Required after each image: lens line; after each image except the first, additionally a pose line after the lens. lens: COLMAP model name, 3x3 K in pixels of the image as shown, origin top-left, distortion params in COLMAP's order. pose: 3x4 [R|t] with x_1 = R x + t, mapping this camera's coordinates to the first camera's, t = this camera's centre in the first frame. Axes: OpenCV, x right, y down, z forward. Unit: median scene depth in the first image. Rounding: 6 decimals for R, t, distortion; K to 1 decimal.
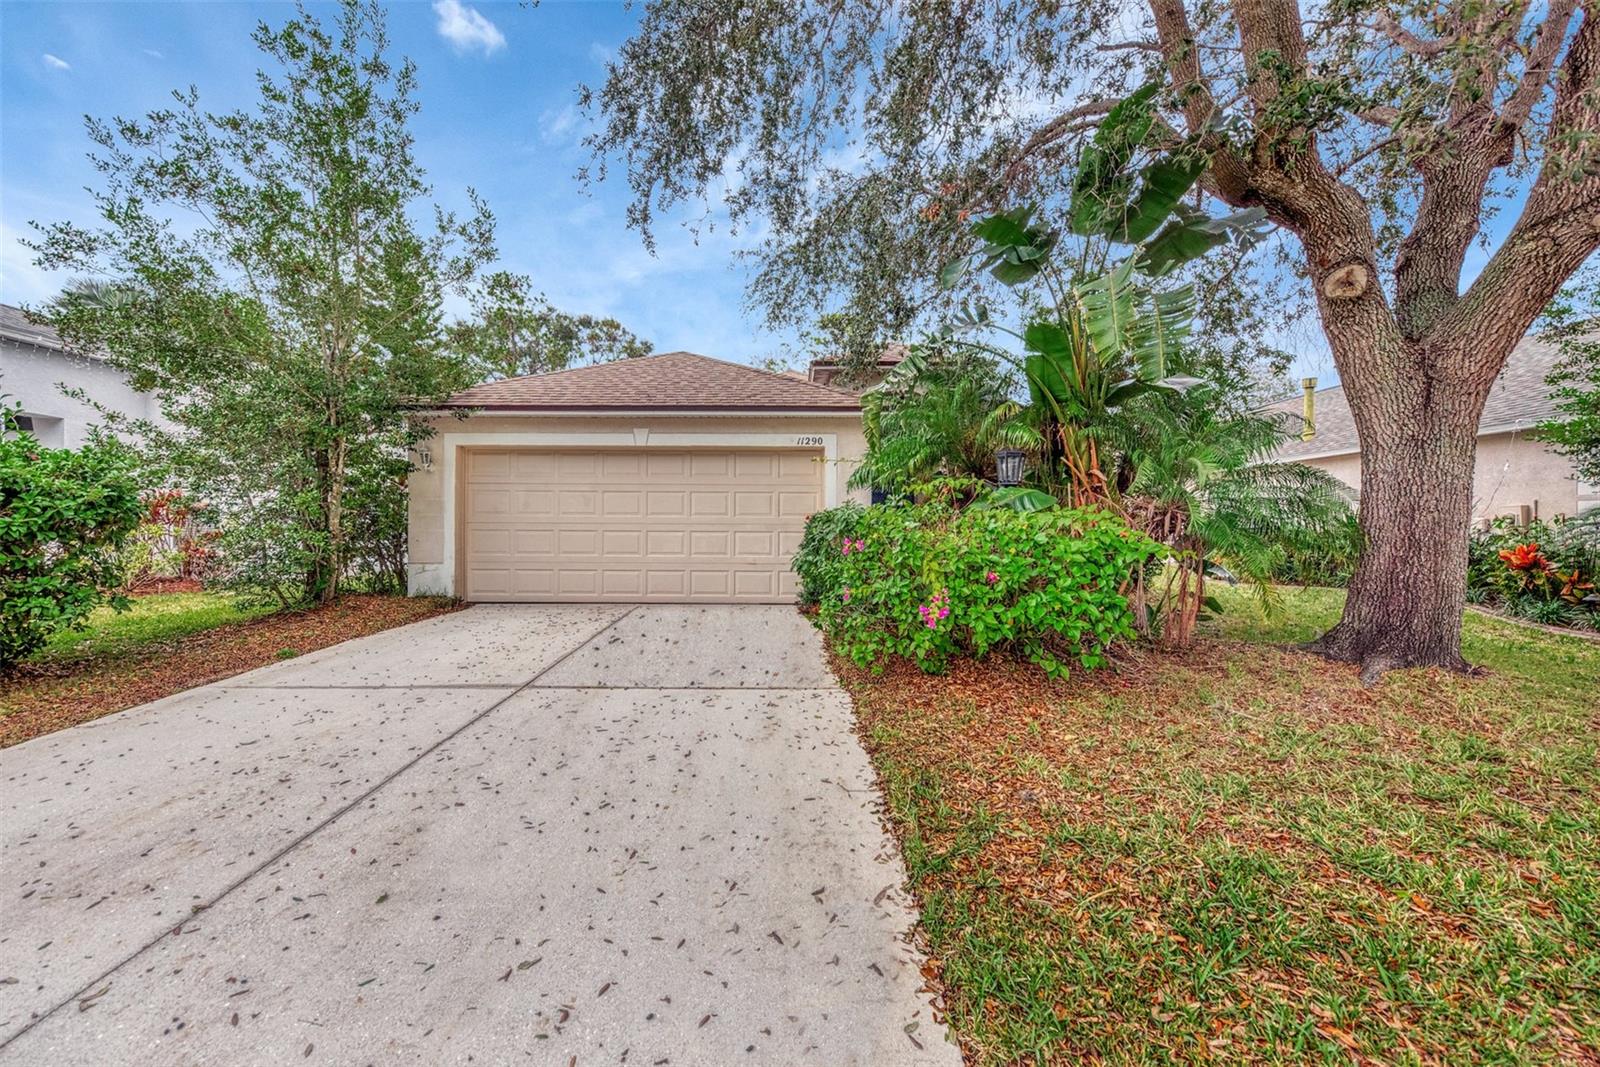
lens RADIAL K [[633.6, 0, 815.5], [0, 633.6, 531.2], [0, 0, 1]] dist [0.000651, -0.000112]
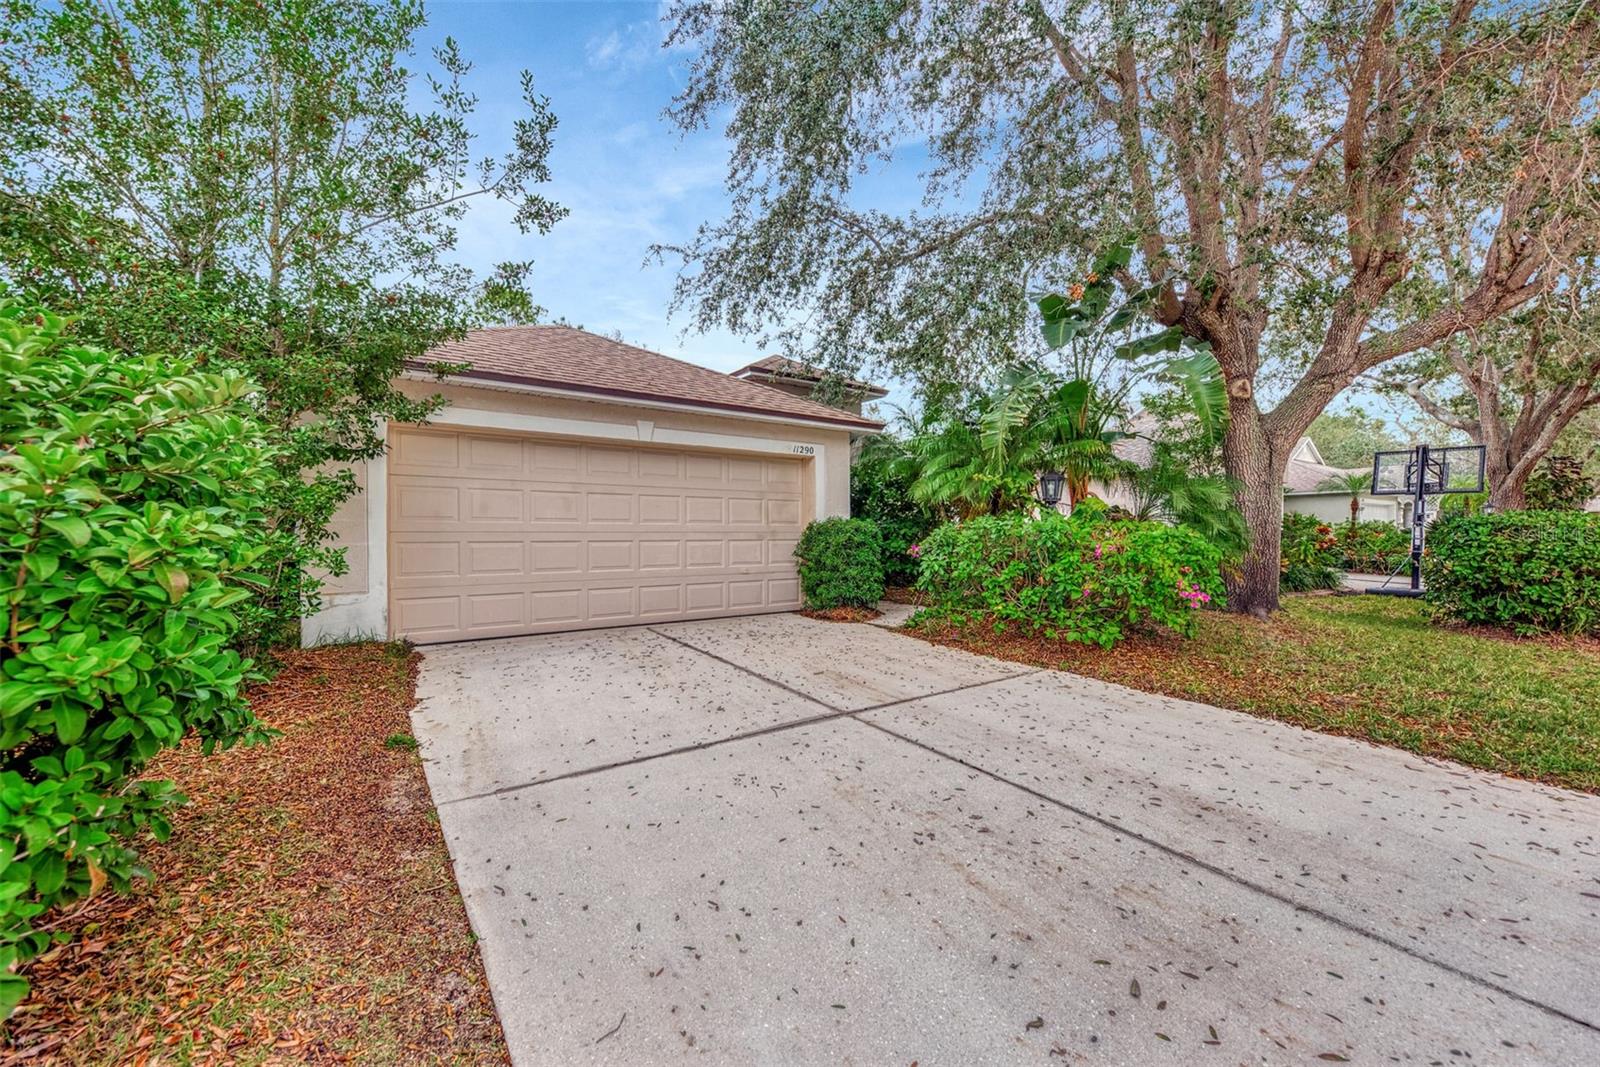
lens RADIAL K [[633.6, 0, 815.5], [0, 633.6, 531.2], [0, 0, 1]] dist [0.000651, -0.000112]
pose [[0.806356, -0.001664, 0.591428, -0.598387], [0.009480, 0.999904, -0.010111, -0.002031], [-0.591354, 0.013760, 0.806294, 0.171185]]
